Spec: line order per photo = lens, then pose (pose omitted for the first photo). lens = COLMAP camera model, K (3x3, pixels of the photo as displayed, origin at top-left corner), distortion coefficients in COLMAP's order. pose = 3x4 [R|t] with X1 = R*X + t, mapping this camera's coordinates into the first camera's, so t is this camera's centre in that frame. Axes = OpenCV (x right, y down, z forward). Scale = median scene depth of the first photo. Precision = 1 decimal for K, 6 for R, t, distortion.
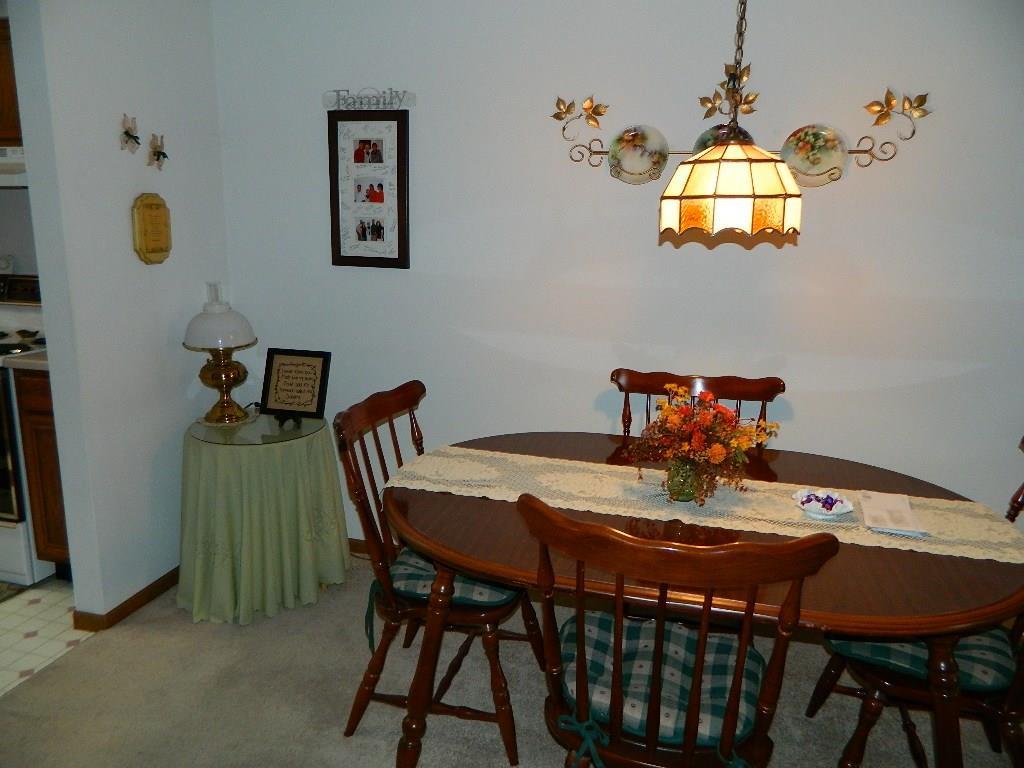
lens RADIAL K [[755.5, 0, 517.2], [0, 755.5, 382.3], [0, 0, 1]] dist [0.011102, -0.010361]
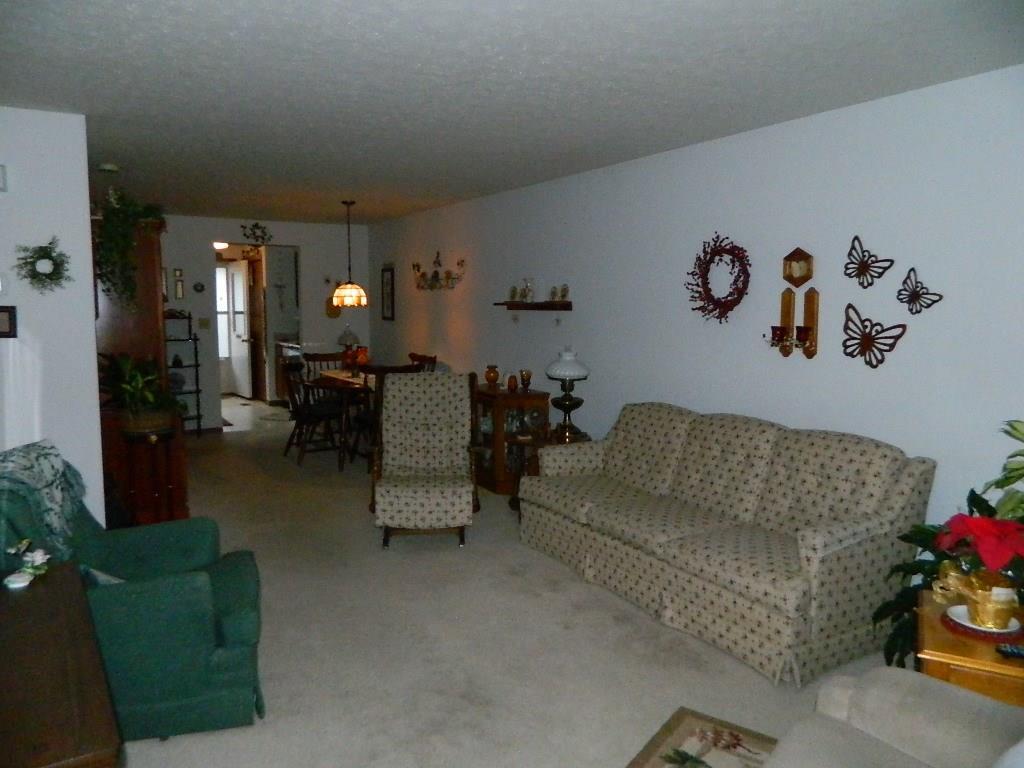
lens RADIAL K [[755.5, 0, 517.0], [0, 755.5, 381.2], [0, 0, 1]] dist [0.011102, -0.010361]
pose [[0.729531, 0.055745, -0.681672, 2.646831], [-0.143209, 0.987030, -0.072547, 0.267667], [0.668787, 0.150547, 0.728052, -0.914975]]
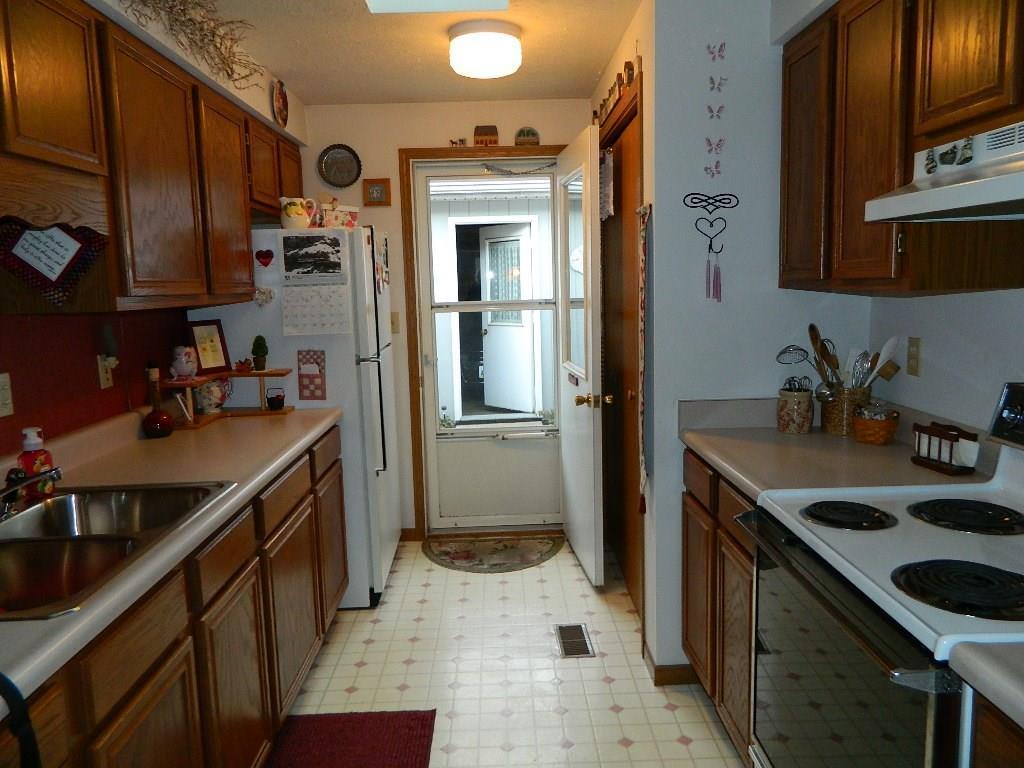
lens RADIAL K [[755.5, 0, 504.8], [0, 755.5, 375.4], [0, 0, 1]] dist [0.011102, -0.010361]
pose [[0.280936, 0.100226, -0.954479, -0.455889], [-0.181576, 0.982121, 0.049684, -0.162262], [0.942393, 0.159352, 0.294111, 0.748224]]
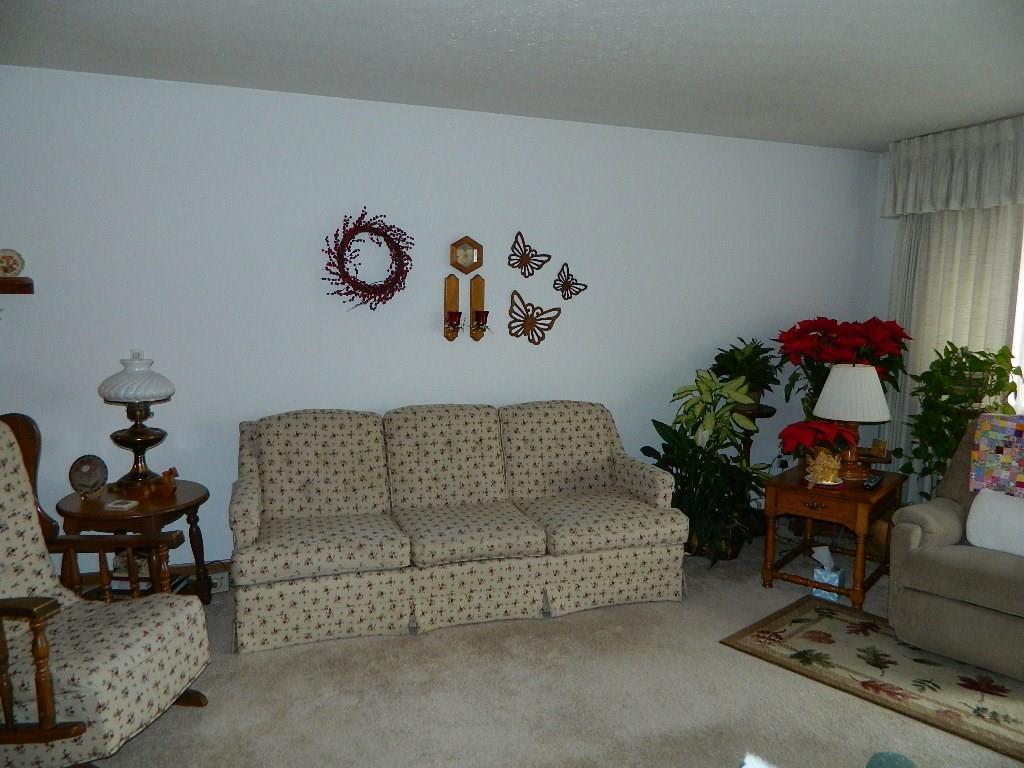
lens RADIAL K [[755.5, 0, 510.5], [0, 755.5, 384.4], [0, 0, 1]] dist [0.011102, -0.010361]
pose [[0.815659, -0.073307, 0.573869, 1.065721], [0.124347, 0.990971, -0.050151, 0.208831], [-0.565011, 0.112265, 0.817410, -0.779274]]
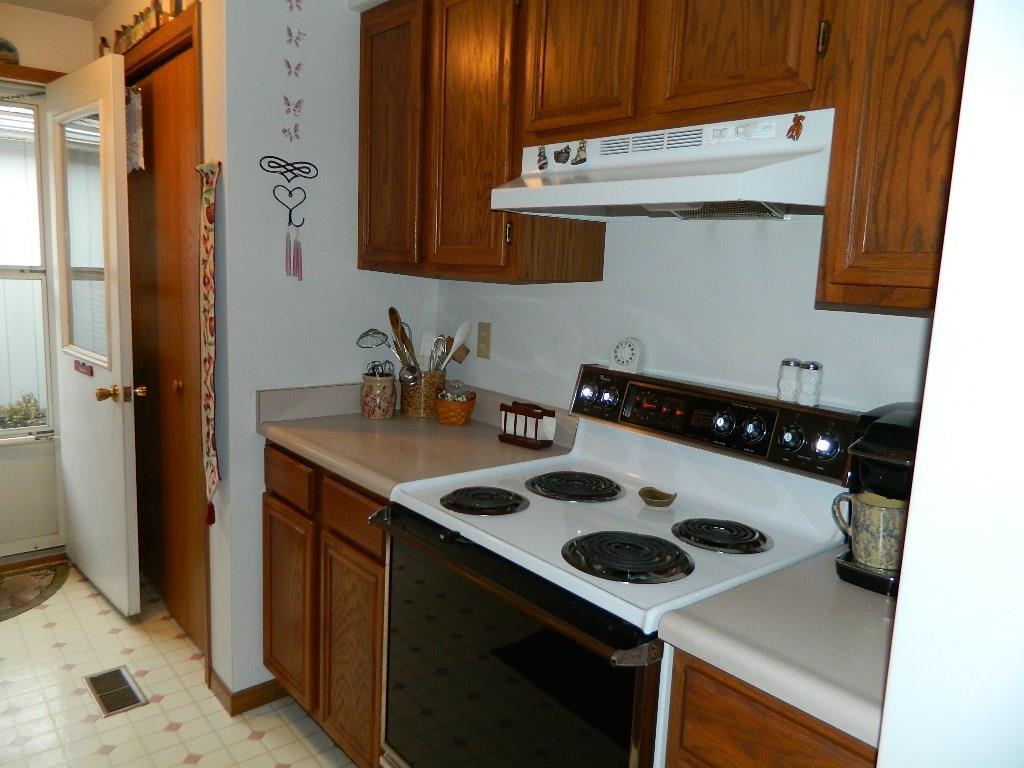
lens RADIAL K [[755.5, 0, 504.1], [0, 755.5, 375.0], [0, 0, 1]] dist [0.011102, -0.010361]
pose [[0.817711, 0.105317, -0.565913, -0.615177], [-0.157622, 0.986511, -0.044163, -0.145595], [0.553628, 0.125313, 0.823282, 0.692963]]
